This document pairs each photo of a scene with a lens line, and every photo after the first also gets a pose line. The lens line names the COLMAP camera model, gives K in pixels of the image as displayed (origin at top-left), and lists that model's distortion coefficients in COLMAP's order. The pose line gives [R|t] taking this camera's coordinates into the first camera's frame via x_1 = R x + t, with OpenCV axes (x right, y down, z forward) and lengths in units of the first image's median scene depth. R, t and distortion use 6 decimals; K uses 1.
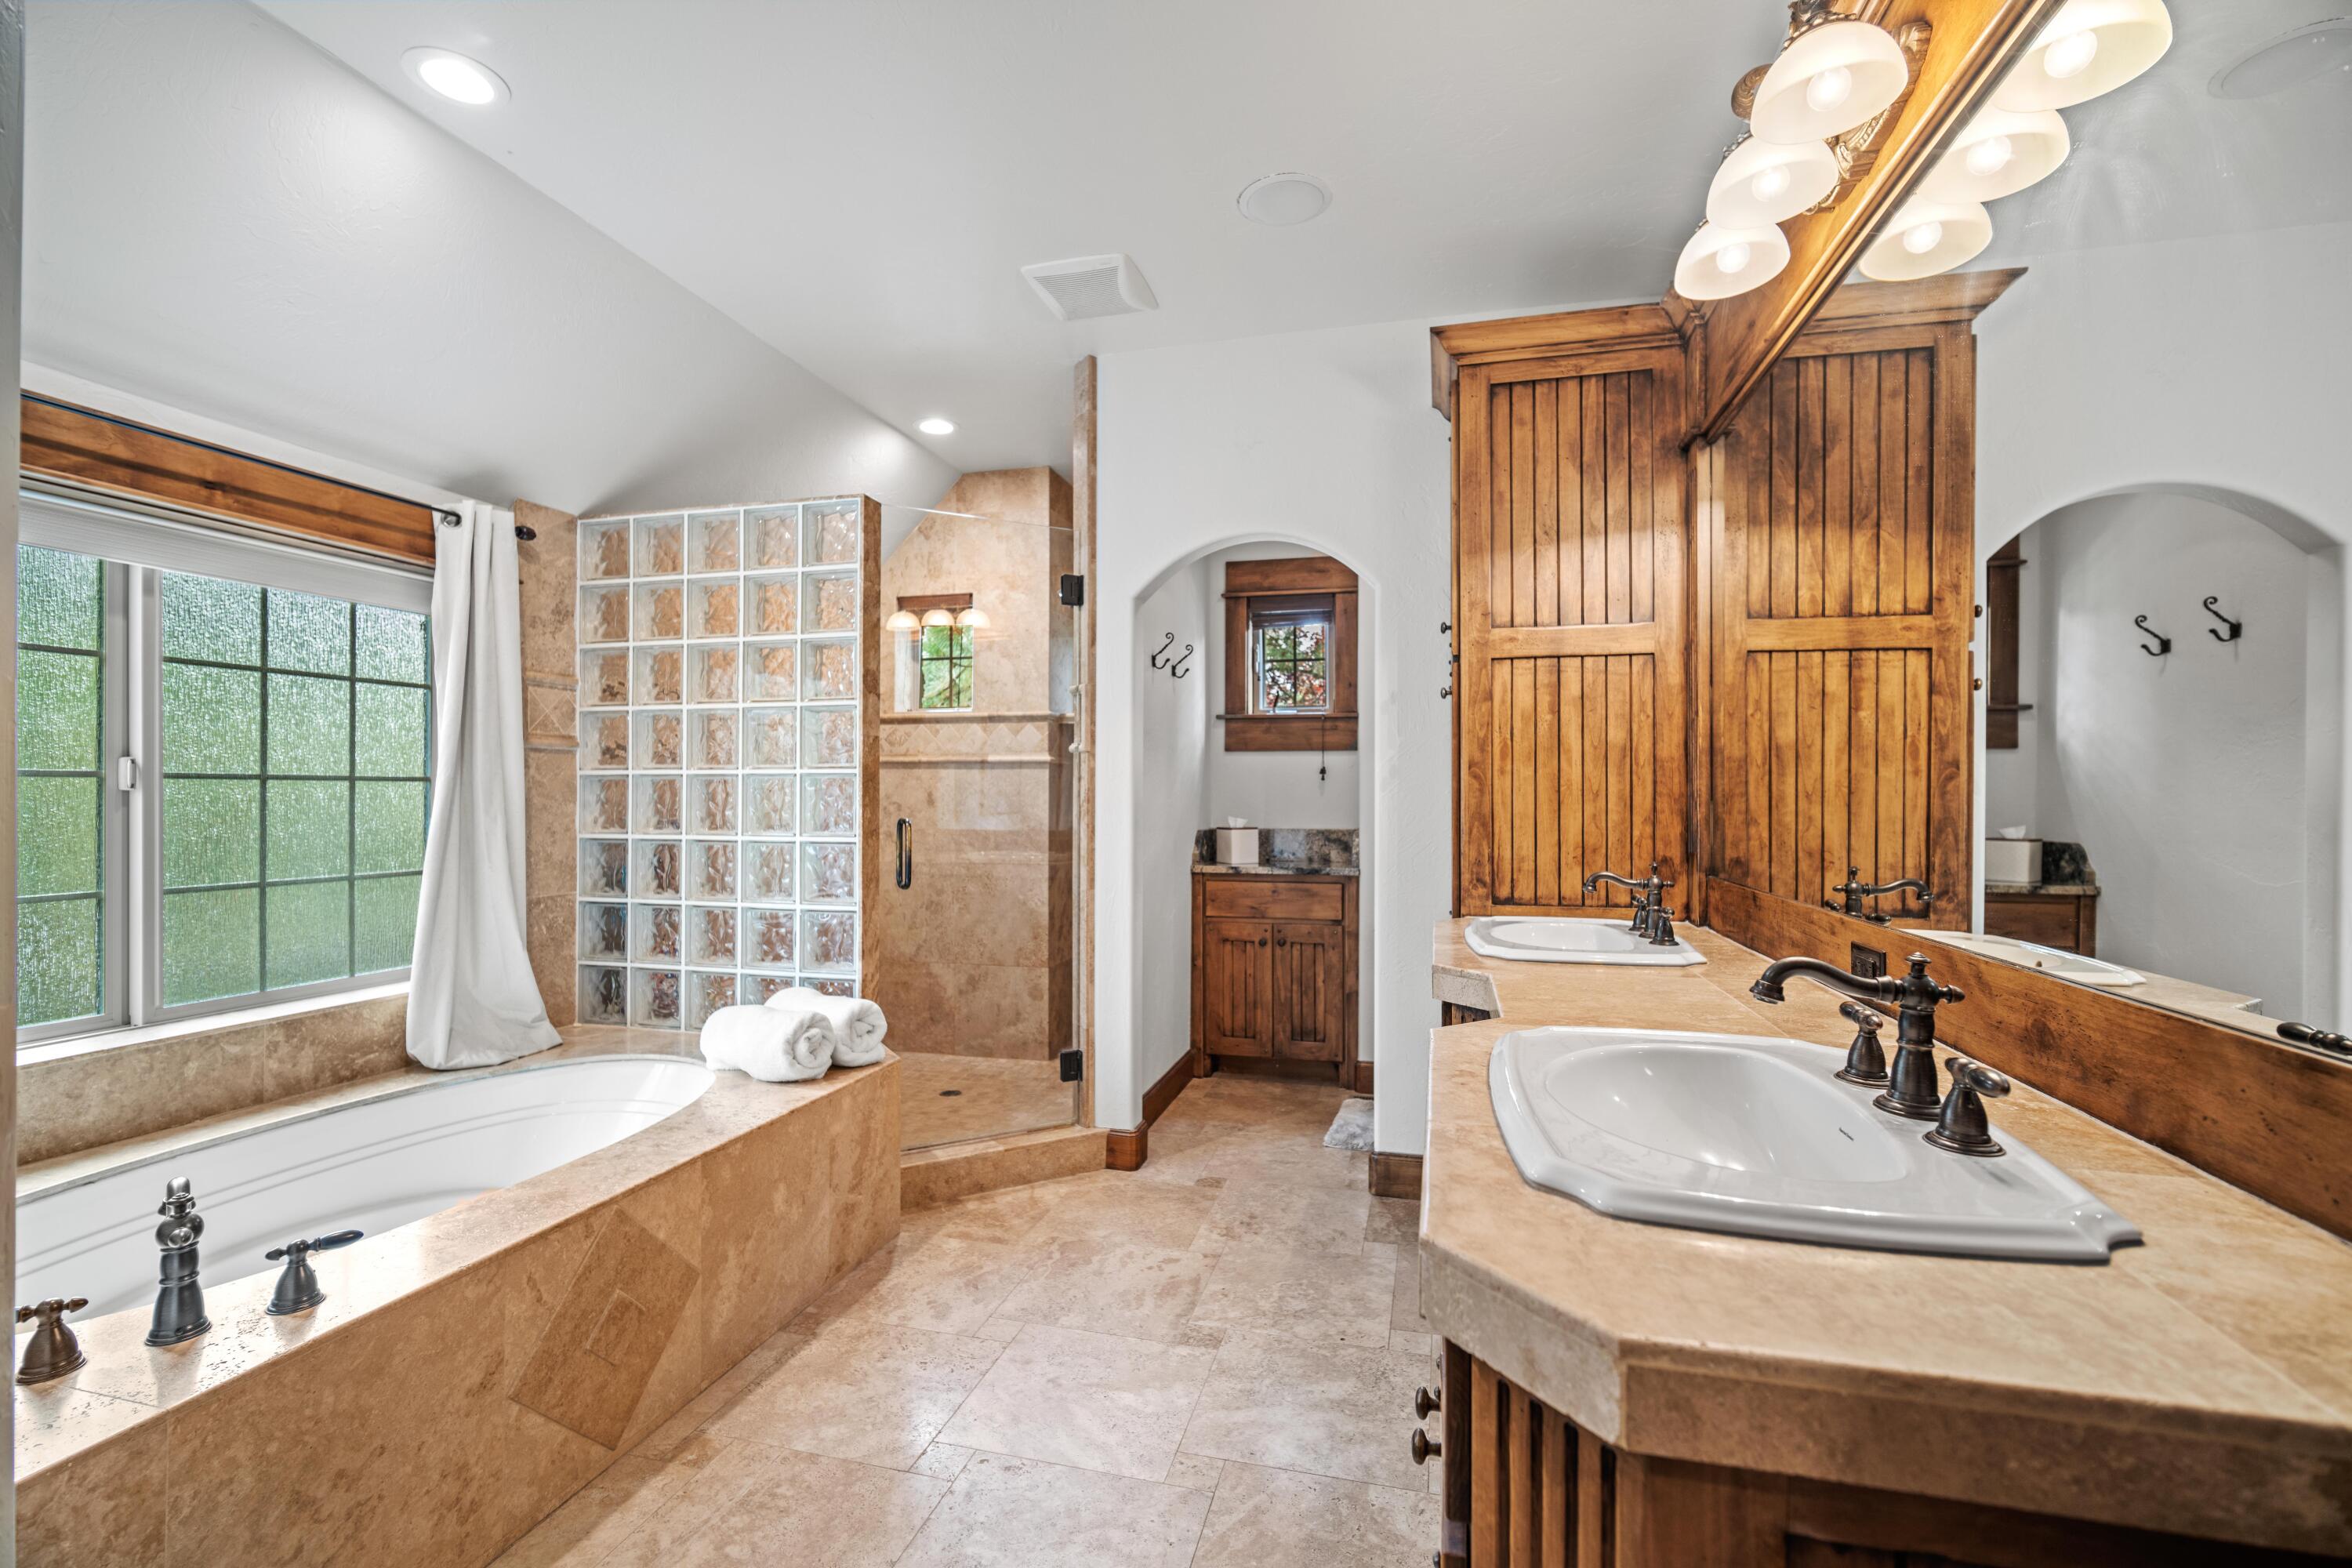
lens RADIAL K [[1036.5, 0, 1167.6], [0, 1036.5, 788.1], [0, 0, 1]] dist [-0.014007, 0.006815]
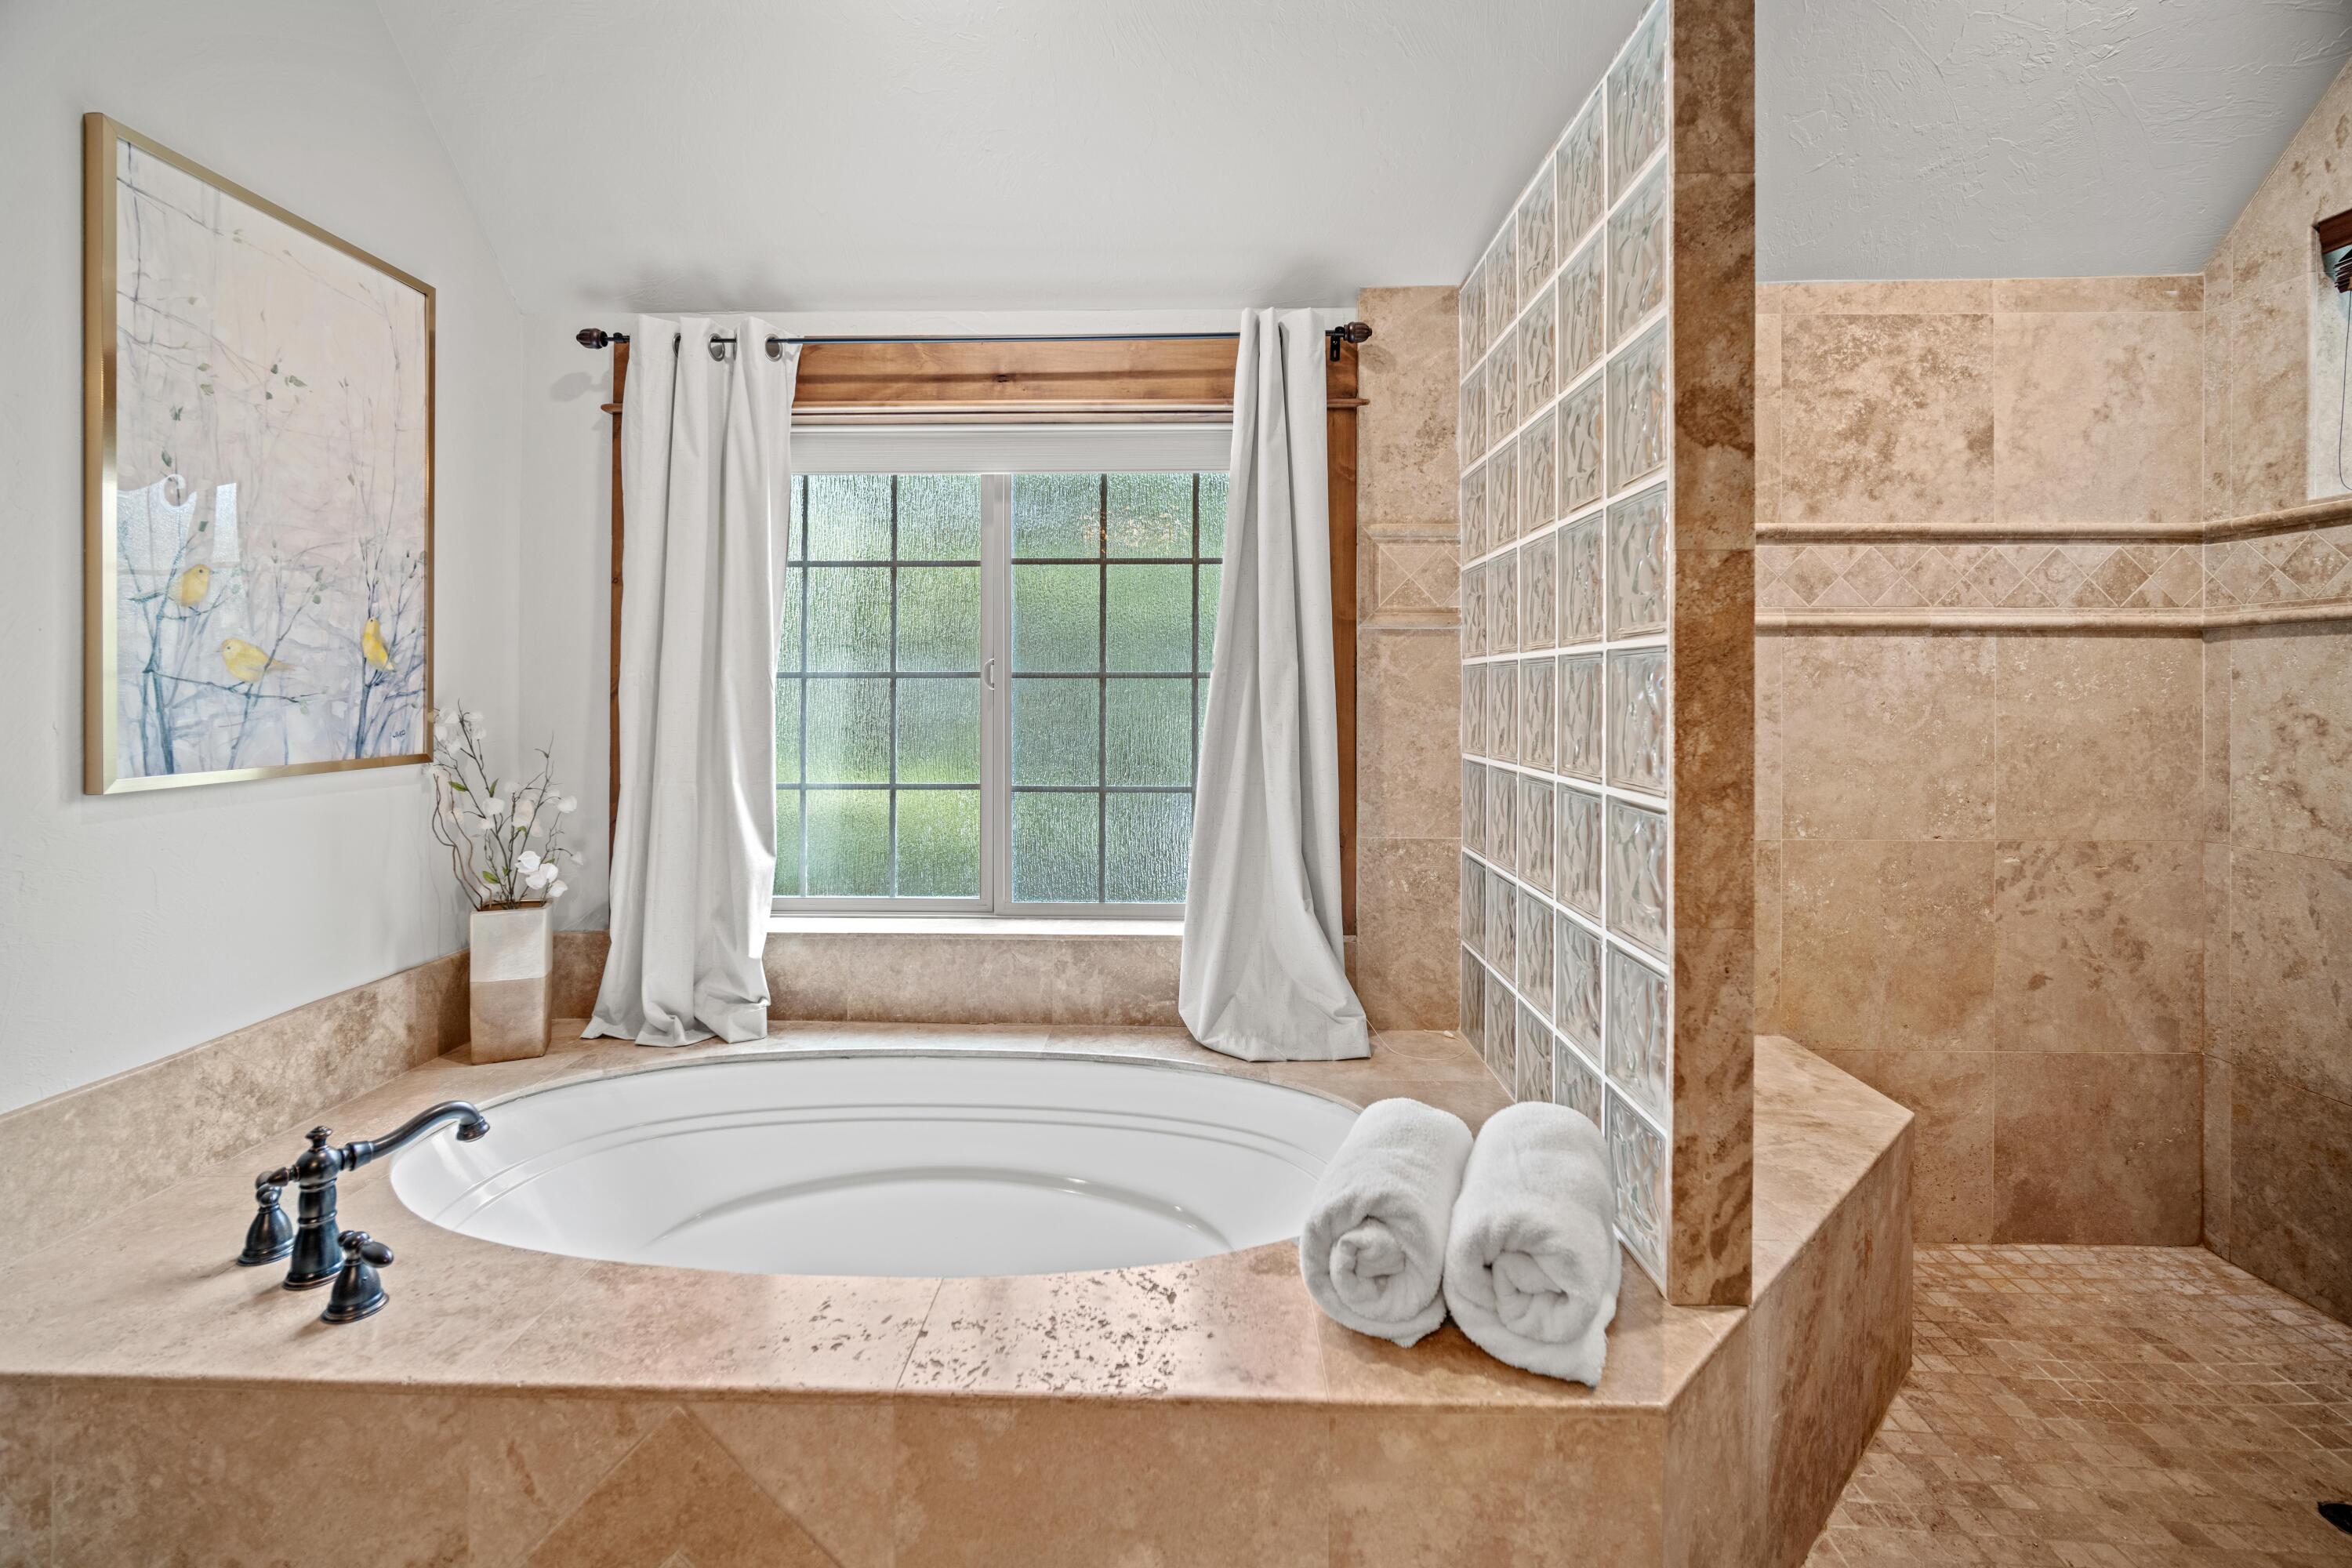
lens RADIAL K [[1059.2, 0, 1176.8], [0, 1059.2, 689.7], [0, 0, 1]] dist [-0.008280, 0.001813]
pose [[0.236855, -0.002218, -0.971543, 0.077593], [0.004962, 0.999987, -0.001073, 0.003569], [0.971532, -0.004567, 0.236863, 0.827394]]
